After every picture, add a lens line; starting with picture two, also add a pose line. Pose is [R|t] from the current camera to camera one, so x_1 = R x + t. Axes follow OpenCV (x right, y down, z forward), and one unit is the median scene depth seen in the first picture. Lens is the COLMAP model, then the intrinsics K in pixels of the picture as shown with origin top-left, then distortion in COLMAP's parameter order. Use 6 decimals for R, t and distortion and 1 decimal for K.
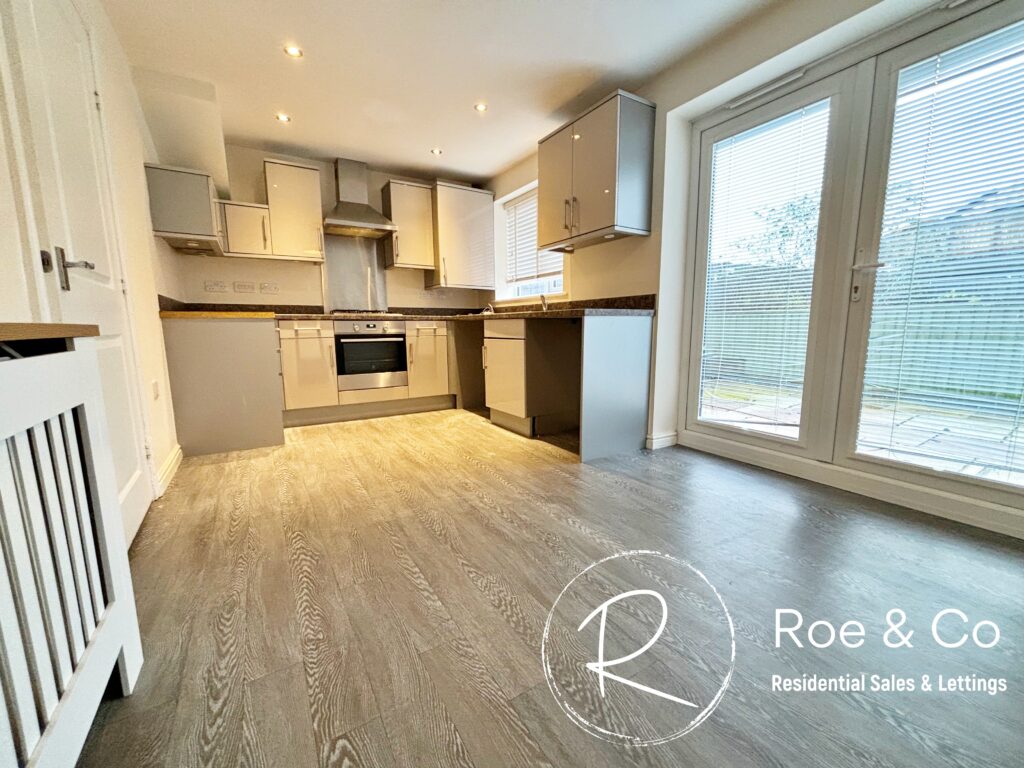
lens RADIAL K [[408.7, 0, 505.0], [0, 408.7, 382.5], [0, 0, 1]] dist [-0.000869, -0.000128]
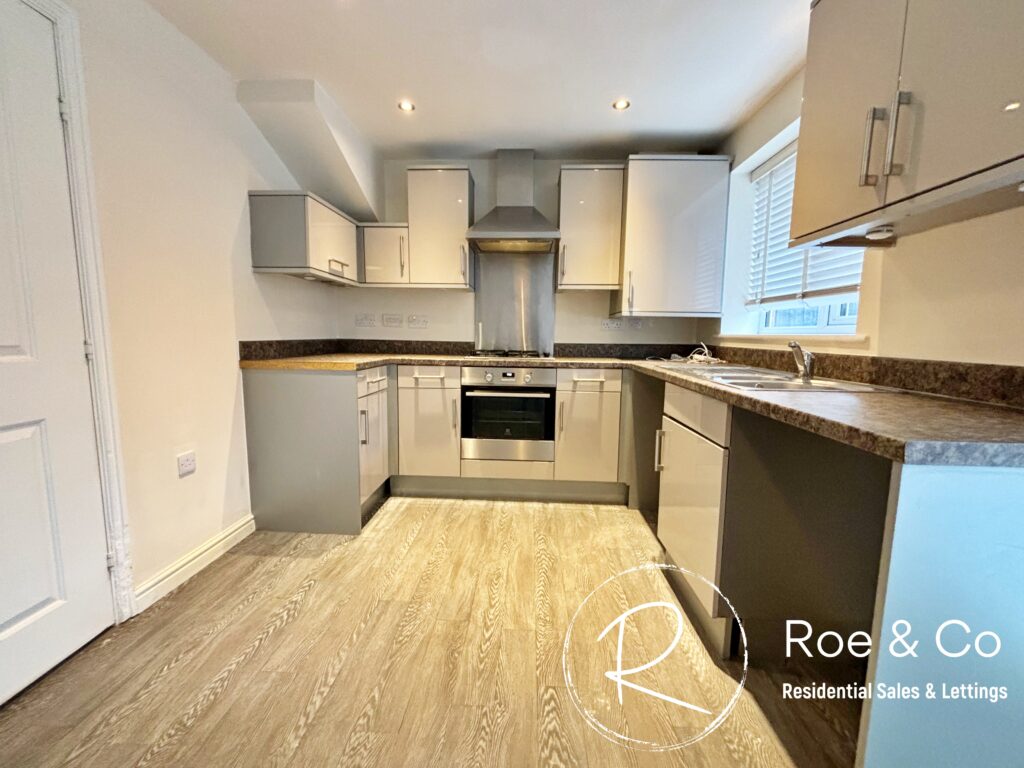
lens RADIAL K [[421.3, 0, 510.4], [0, 421.3, 387.4], [0, 0, 1]] dist [-0.003171, -0.000496]
pose [[0.835146, 0.085170, -0.543394, 0.082497], [-0.095385, 0.995396, 0.009418, -0.131923], [0.541694, 0.043967, 0.839425, 0.412278]]
